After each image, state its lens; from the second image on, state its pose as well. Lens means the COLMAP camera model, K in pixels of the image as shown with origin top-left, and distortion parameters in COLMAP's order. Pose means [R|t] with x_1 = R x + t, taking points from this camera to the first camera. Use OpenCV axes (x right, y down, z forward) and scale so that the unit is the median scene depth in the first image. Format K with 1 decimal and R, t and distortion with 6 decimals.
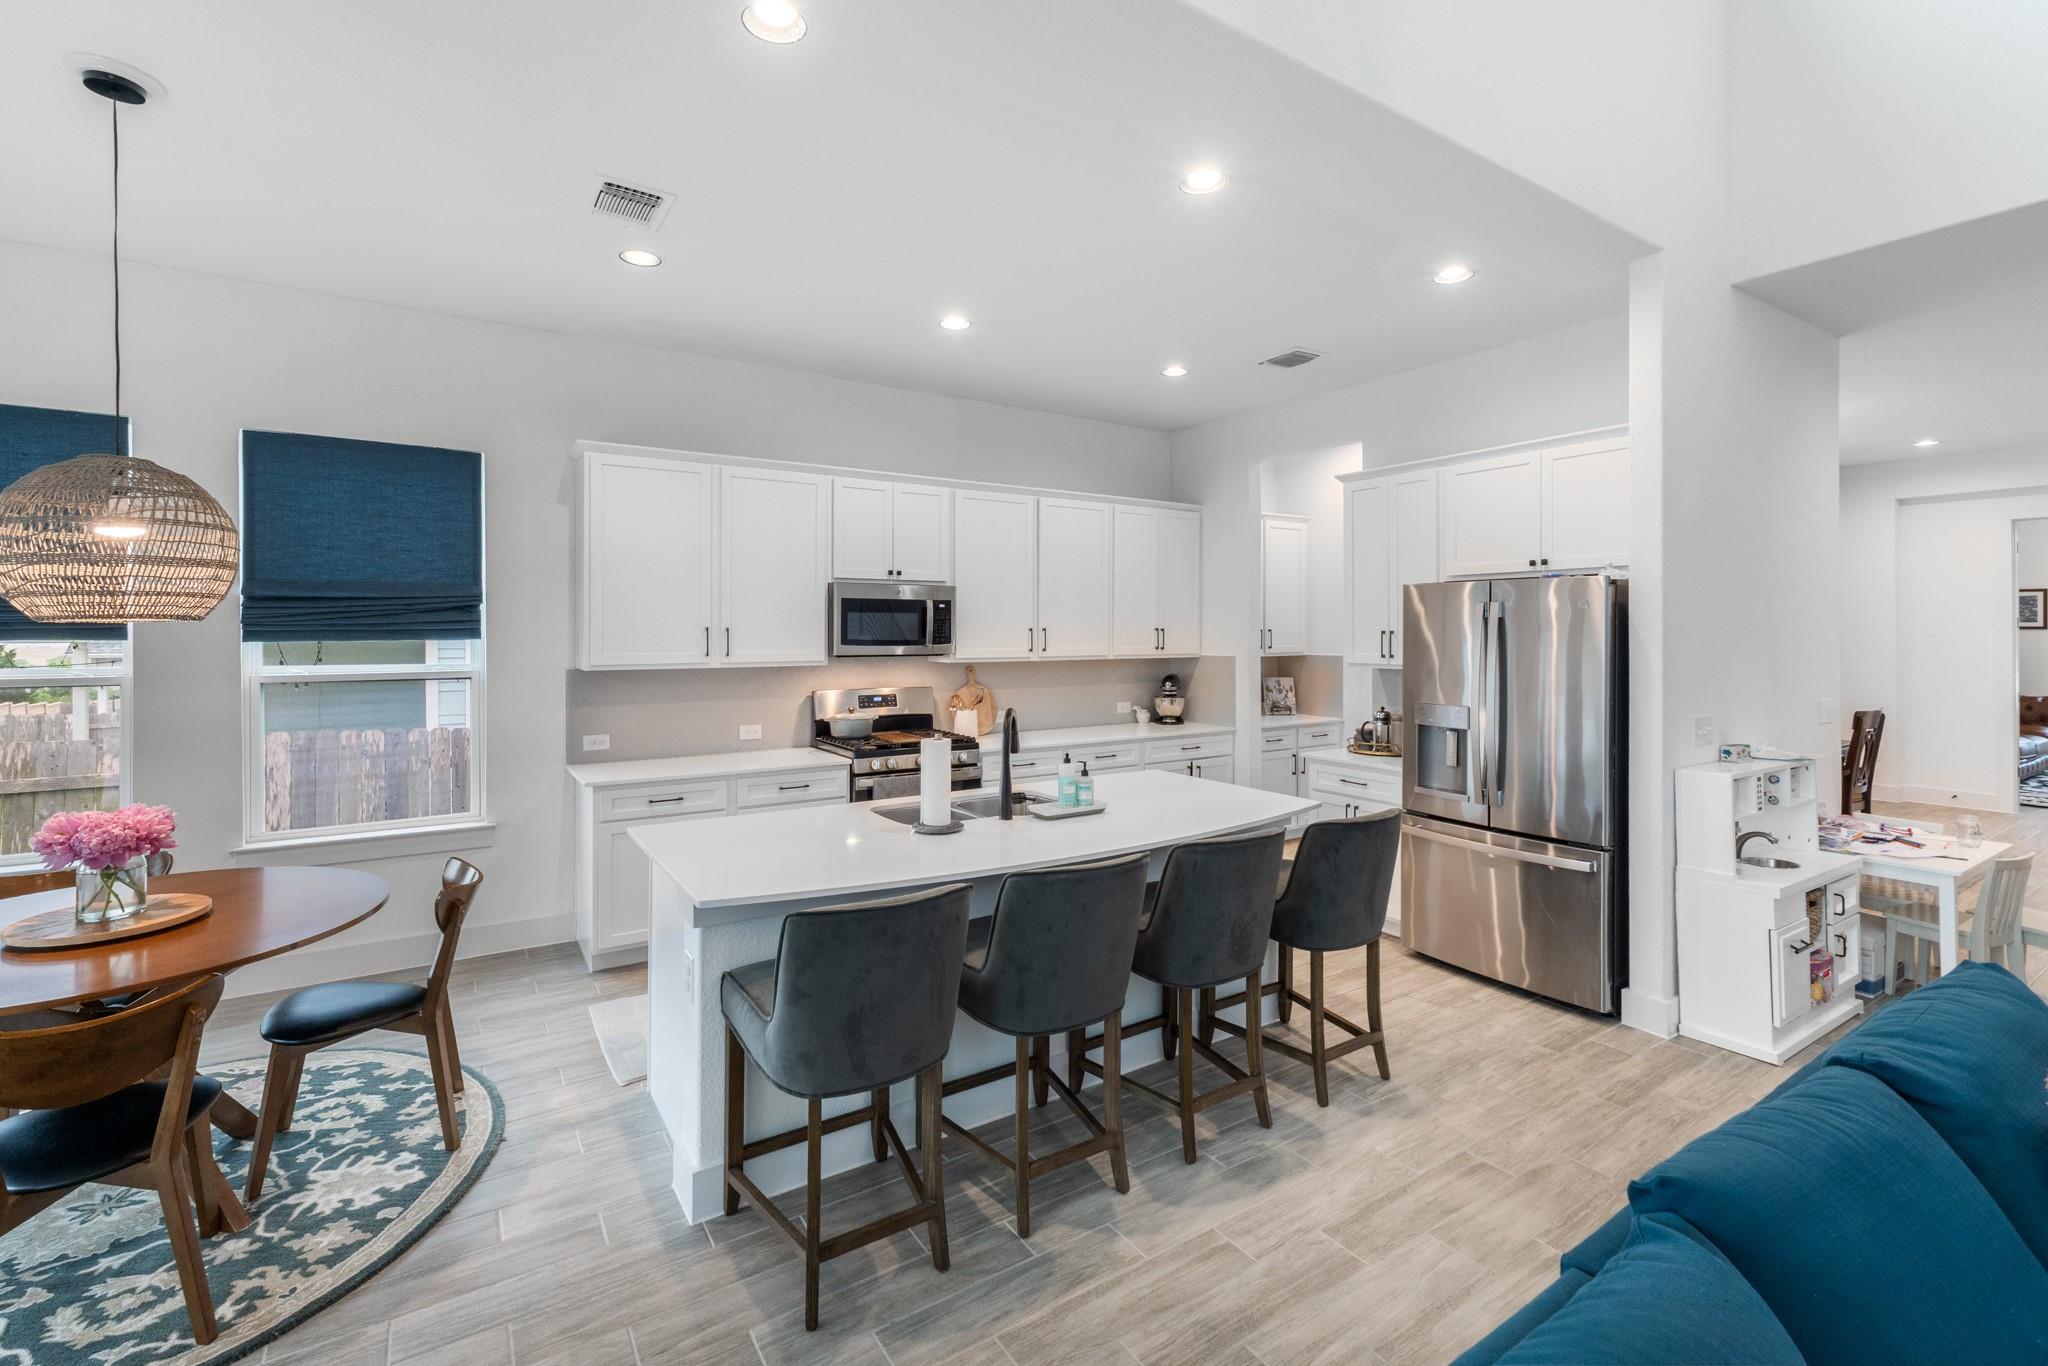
lens RADIAL K [[927.5, 0, 993.3], [0, 927.5, 624.7], [0, 0, 1]] dist [0.011225, -0.000015]
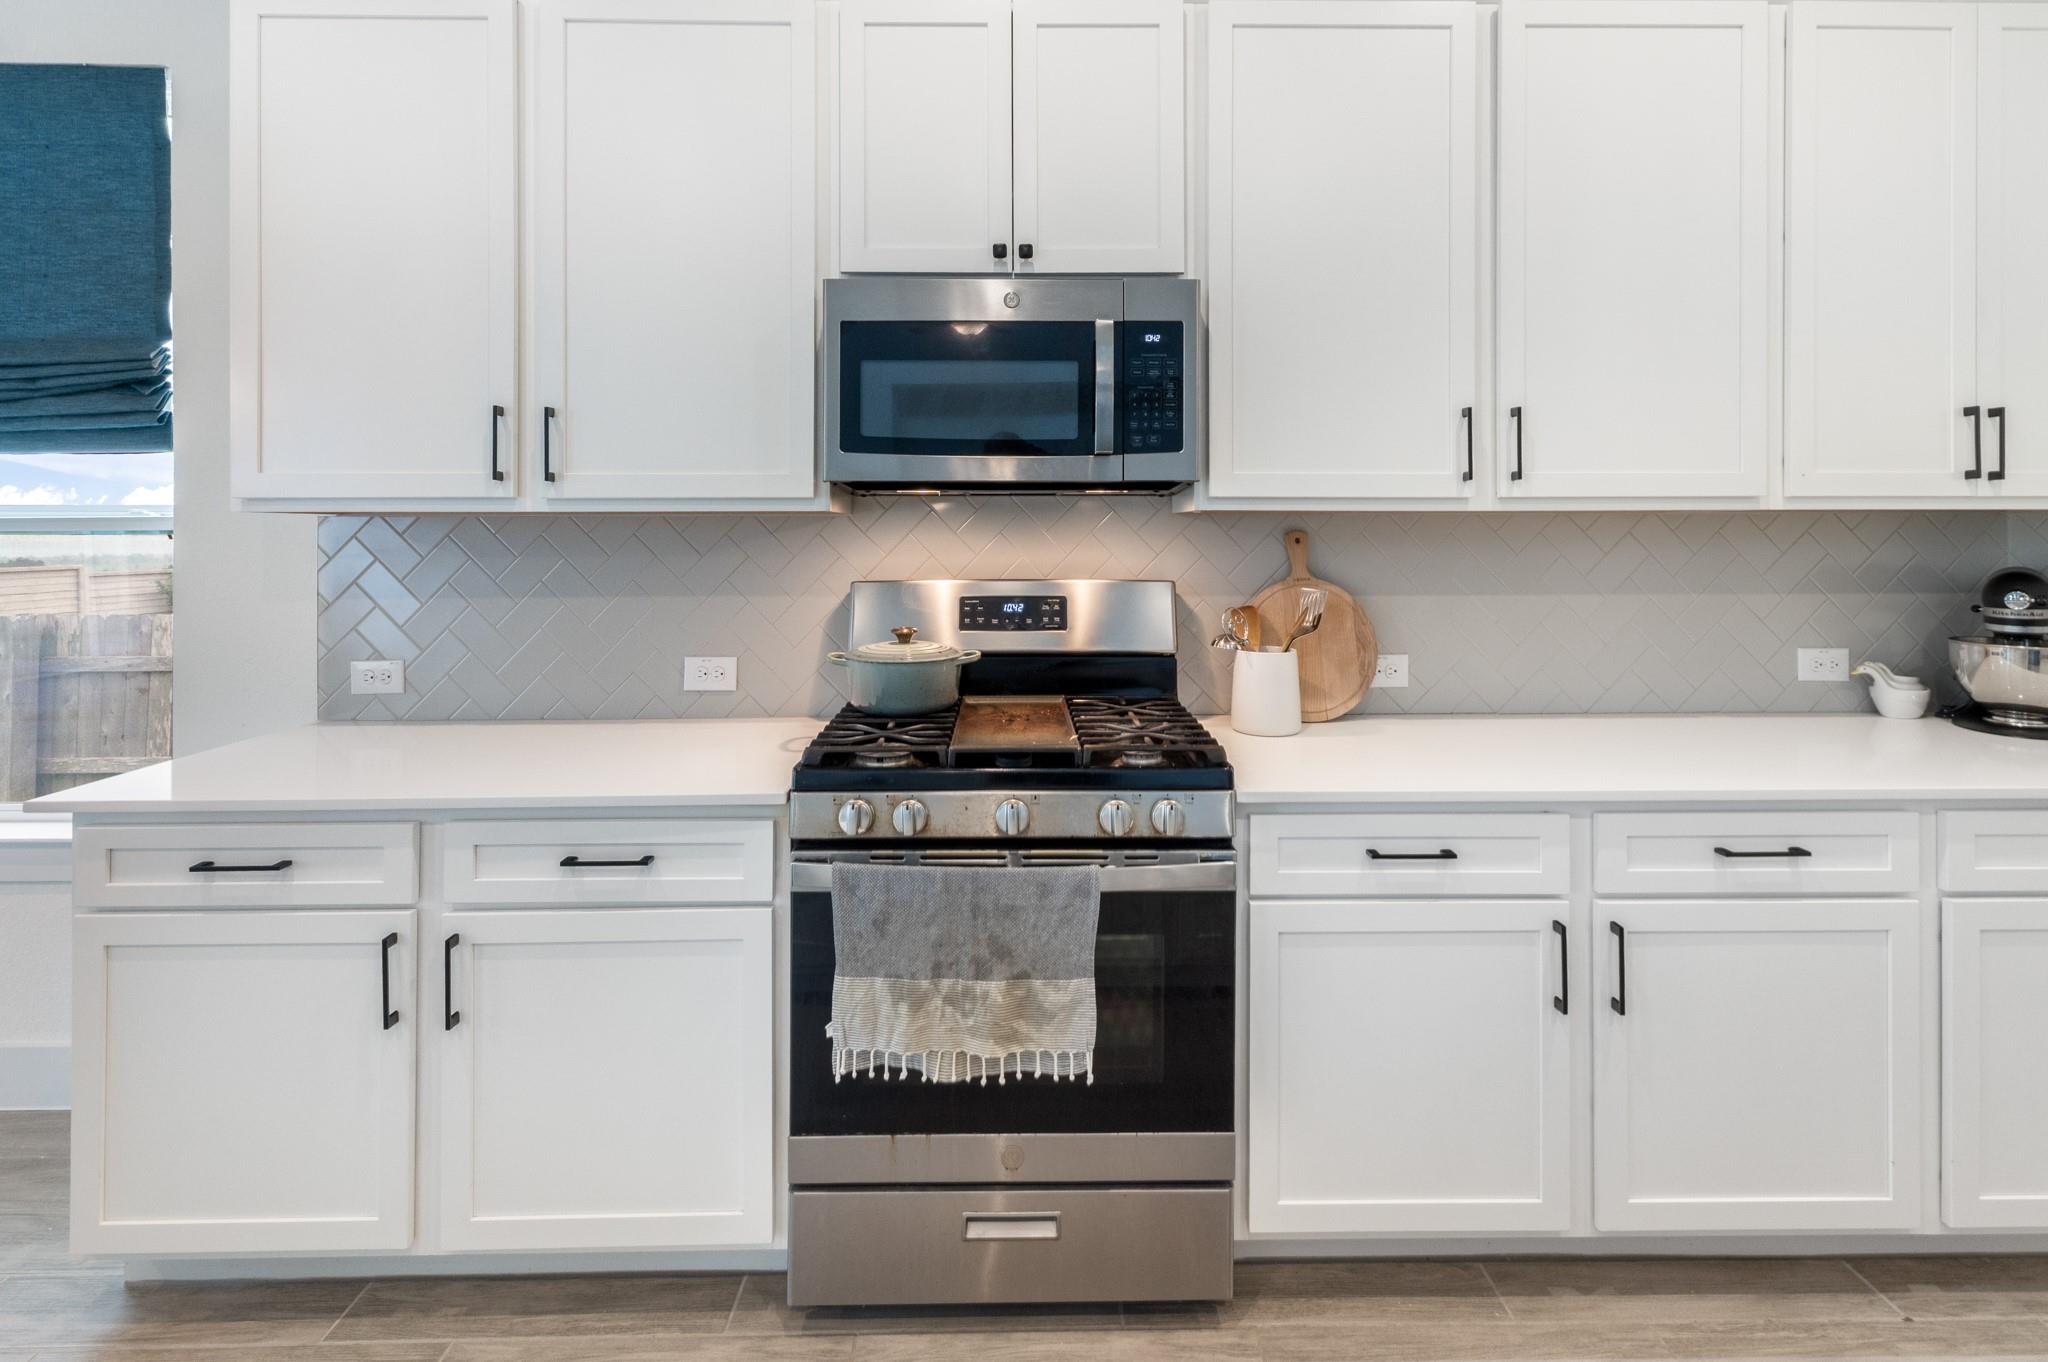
lens RADIAL K [[921.0, 0, 1035.7], [0, 921.0, 523.4], [0, 0, 1]] dist [-0.000372, 0.000146]
pose [[0.865548, -0.002880, -0.500818, 0.088115], [0.000428, 0.999987, -0.005011, 0.056661], [0.500826, 0.004123, 0.865538, 0.811001]]
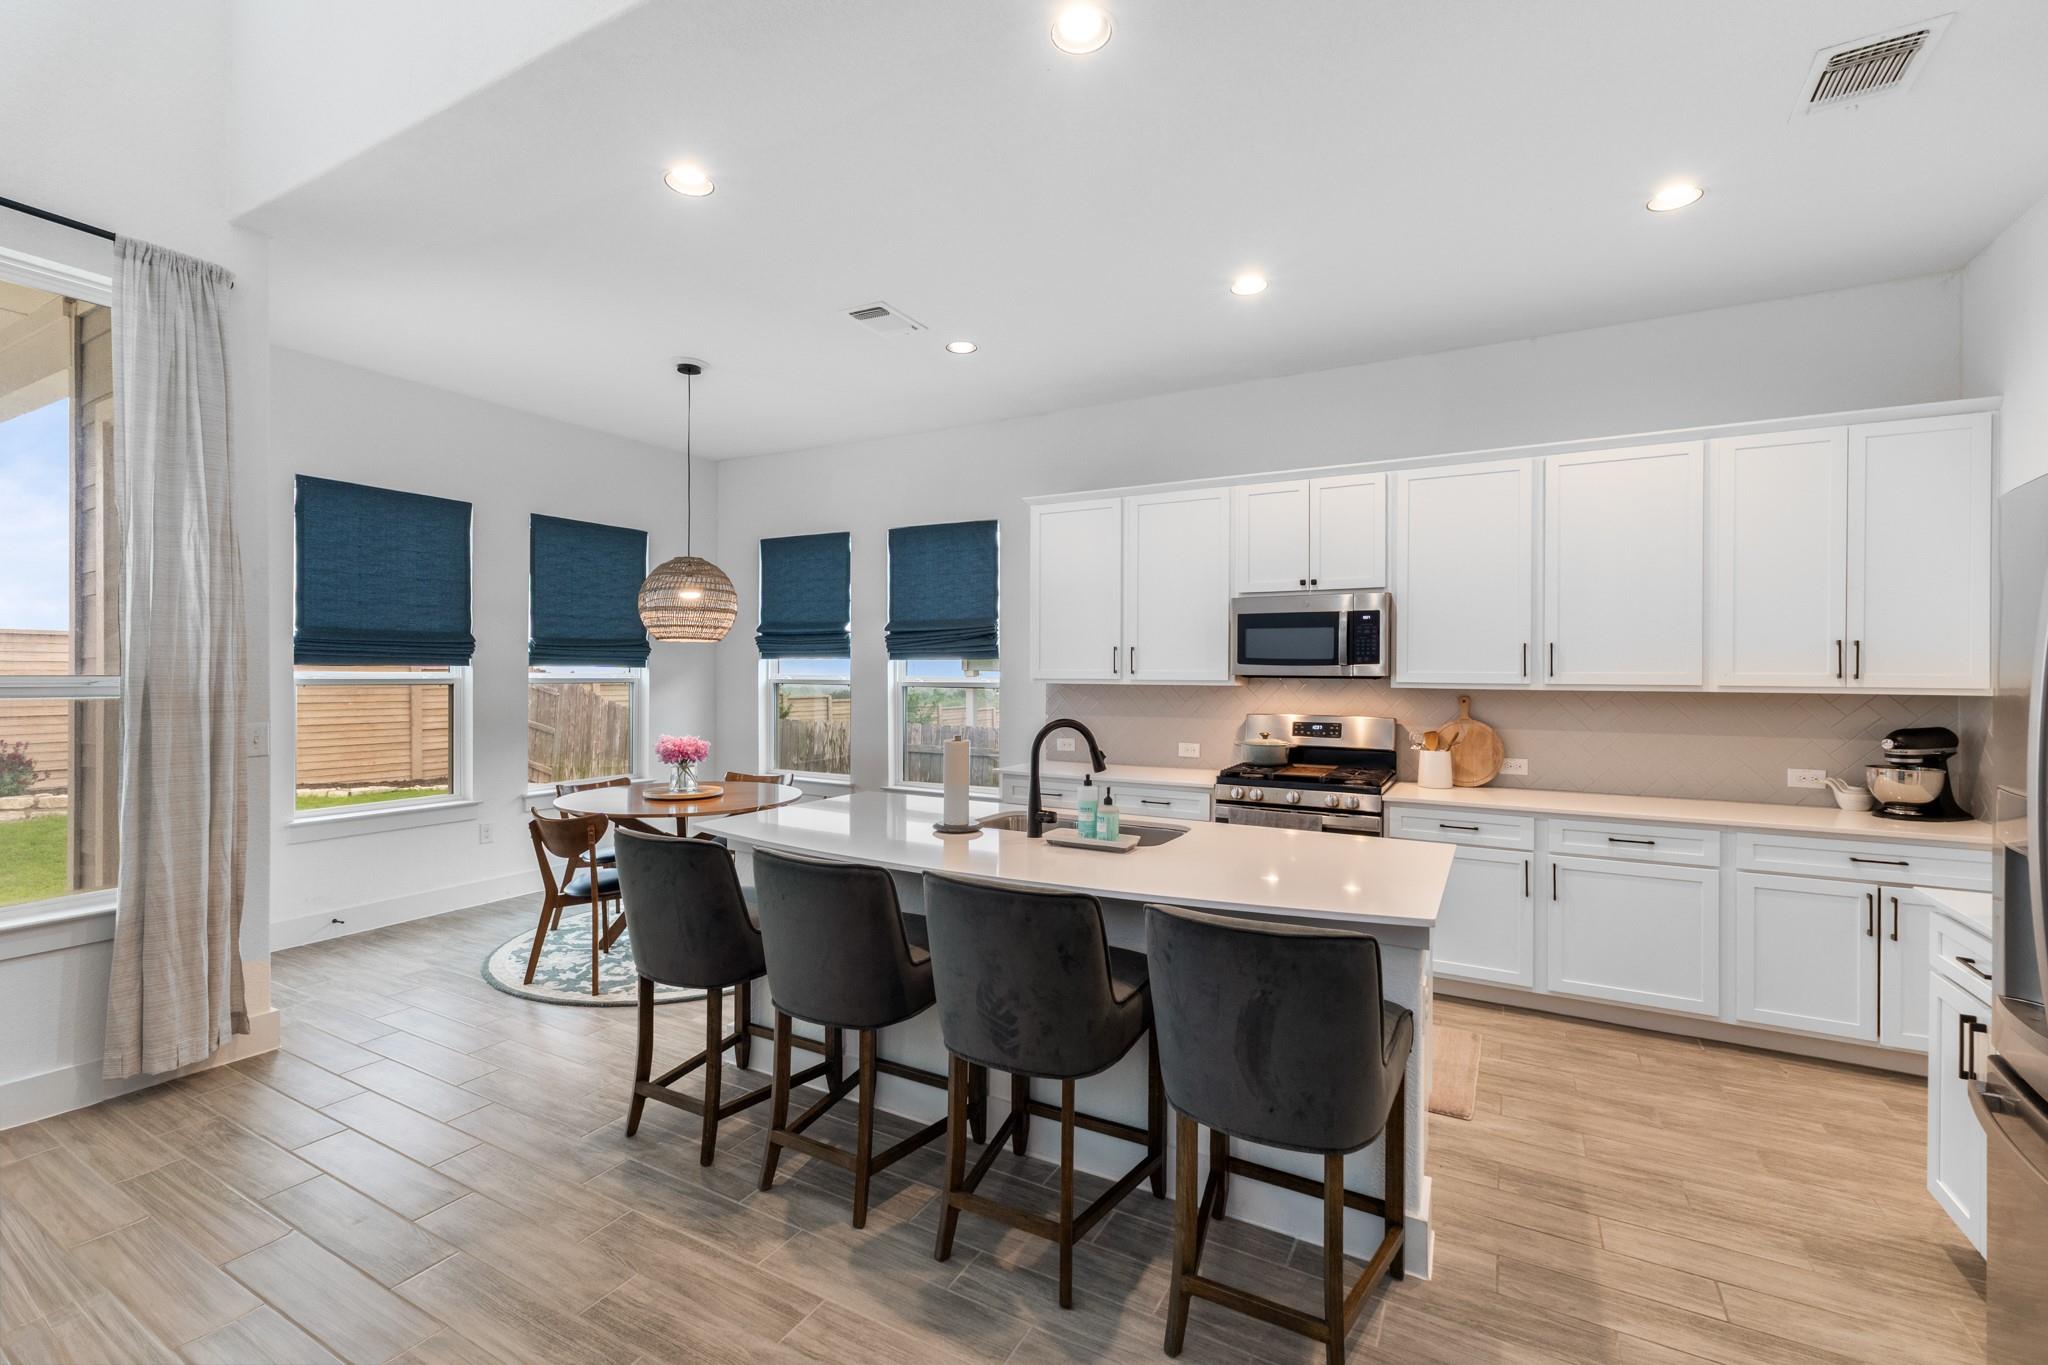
lens RADIAL K [[870.6, 0, 988.9], [0, 870.6, 671.6], [0, 0, 1]] dist [0.016958, 0.000037]
pose [[0.466179, 0.003324, -0.884684, 0.555854], [-0.003259, 0.999993, 0.002039, 0.031536], [0.884685, 0.001932, 0.466186, 0.404944]]
